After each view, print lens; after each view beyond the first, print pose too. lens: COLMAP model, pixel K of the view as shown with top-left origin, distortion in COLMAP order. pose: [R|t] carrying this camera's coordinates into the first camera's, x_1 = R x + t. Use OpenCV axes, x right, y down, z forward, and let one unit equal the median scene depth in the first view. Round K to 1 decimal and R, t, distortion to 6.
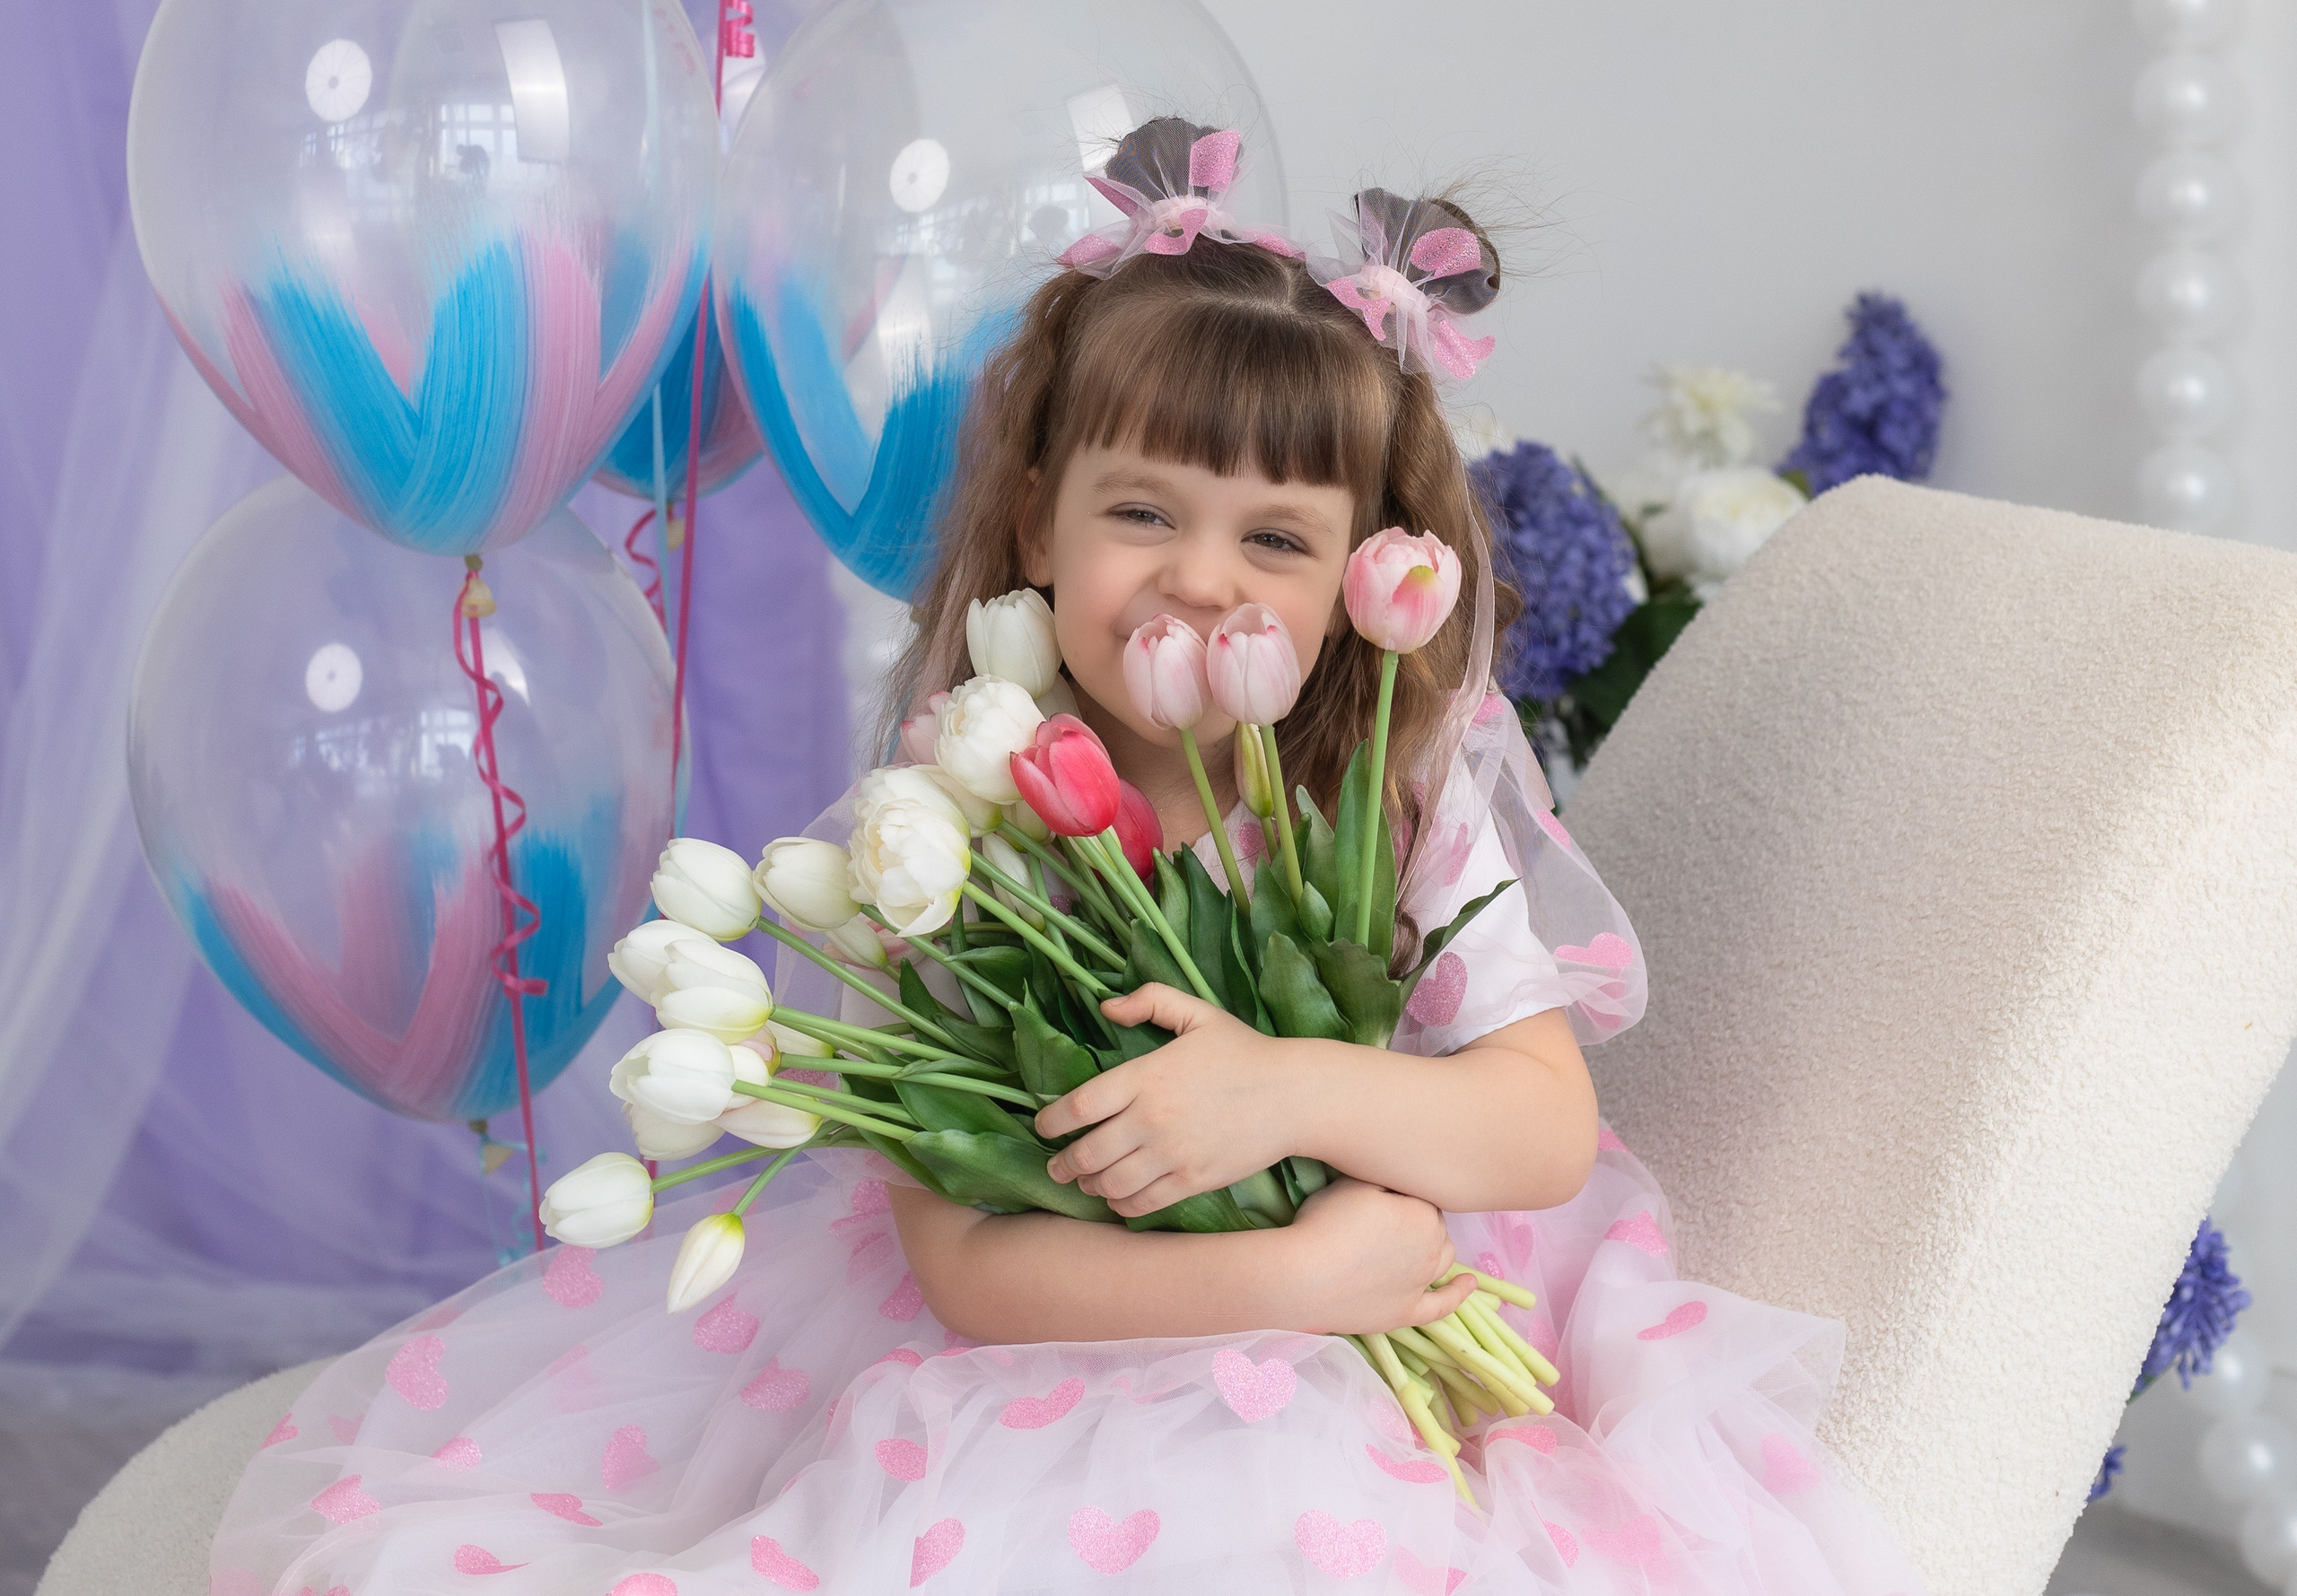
lens RADIAL K [[5131.6, 0, 1206.4], [0, 5131.6, 521.2], [0, 0, 1]] dist [-0.010331, 0.271341]
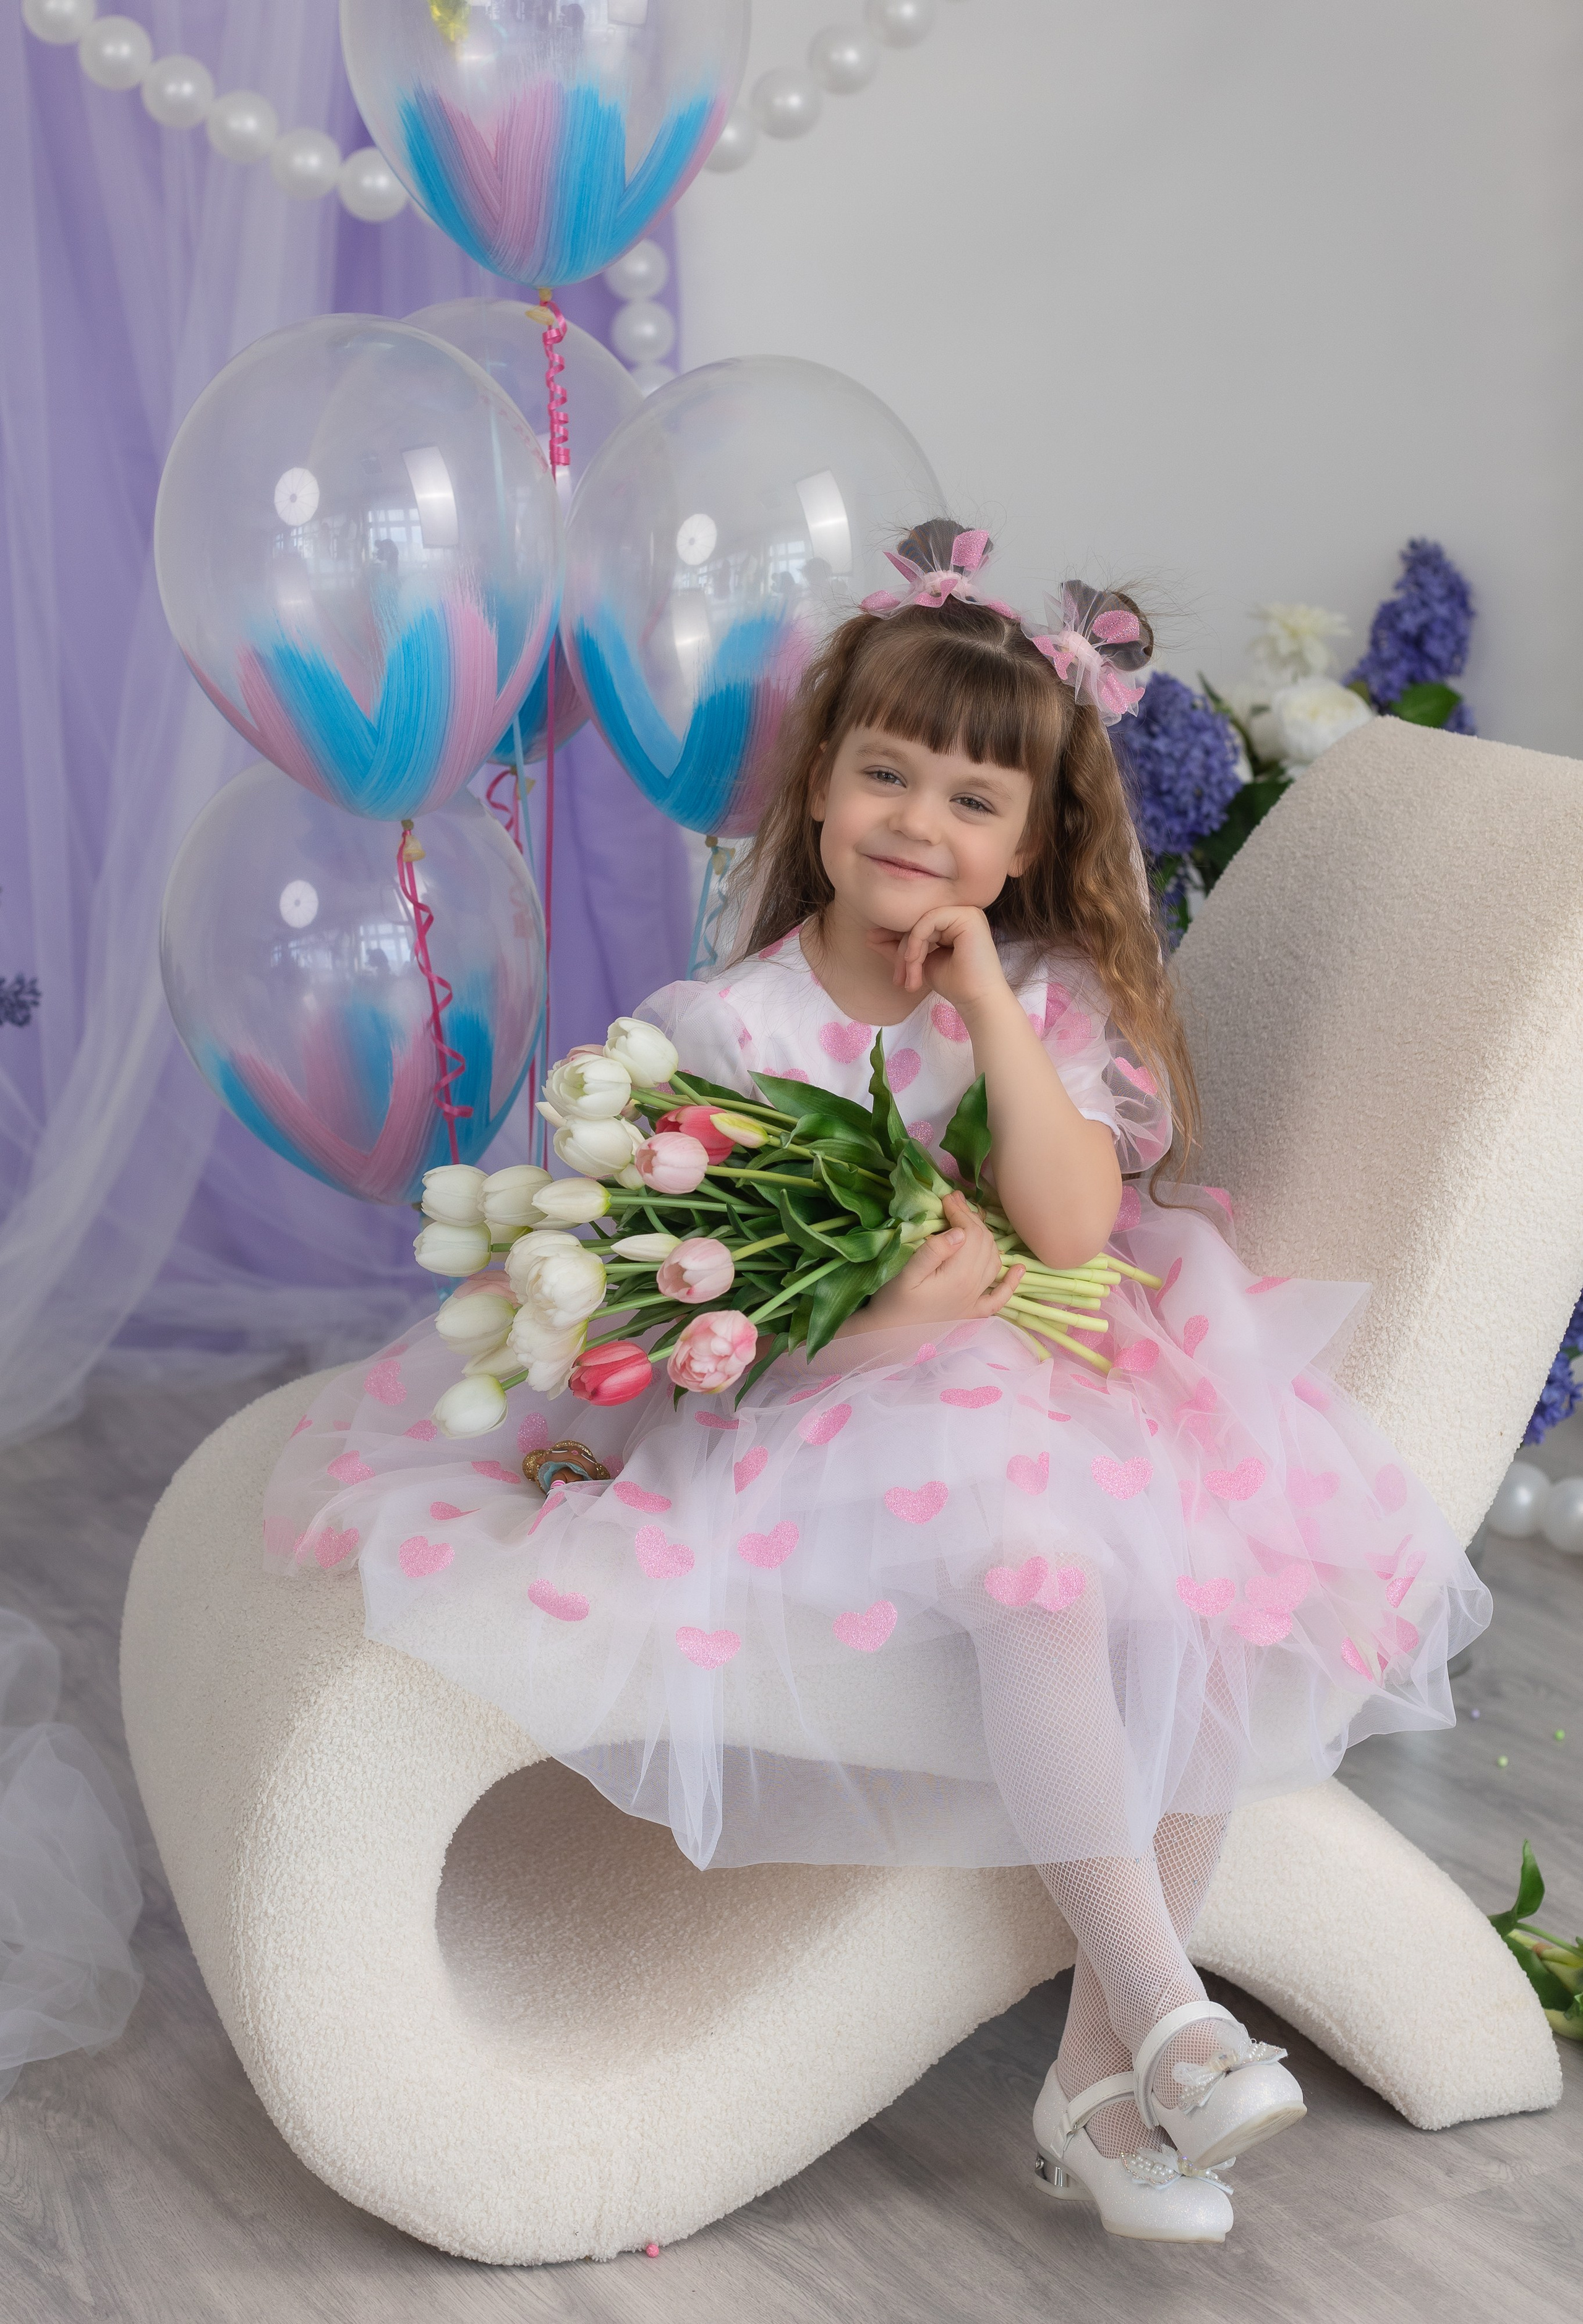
lens RADIAL K [[3929.1, 0, 773.6], [0, 3929.1, 1050.6], [0, 0, 1]] dist [0.018105, 0.019967]
pose [[0.997785, -0.032898, -0.057820, 0.022187], [0.038740, 0.993926, 0.103008, -0.037362], [0.054080, -0.105020, 0.992999, -0.101814]]
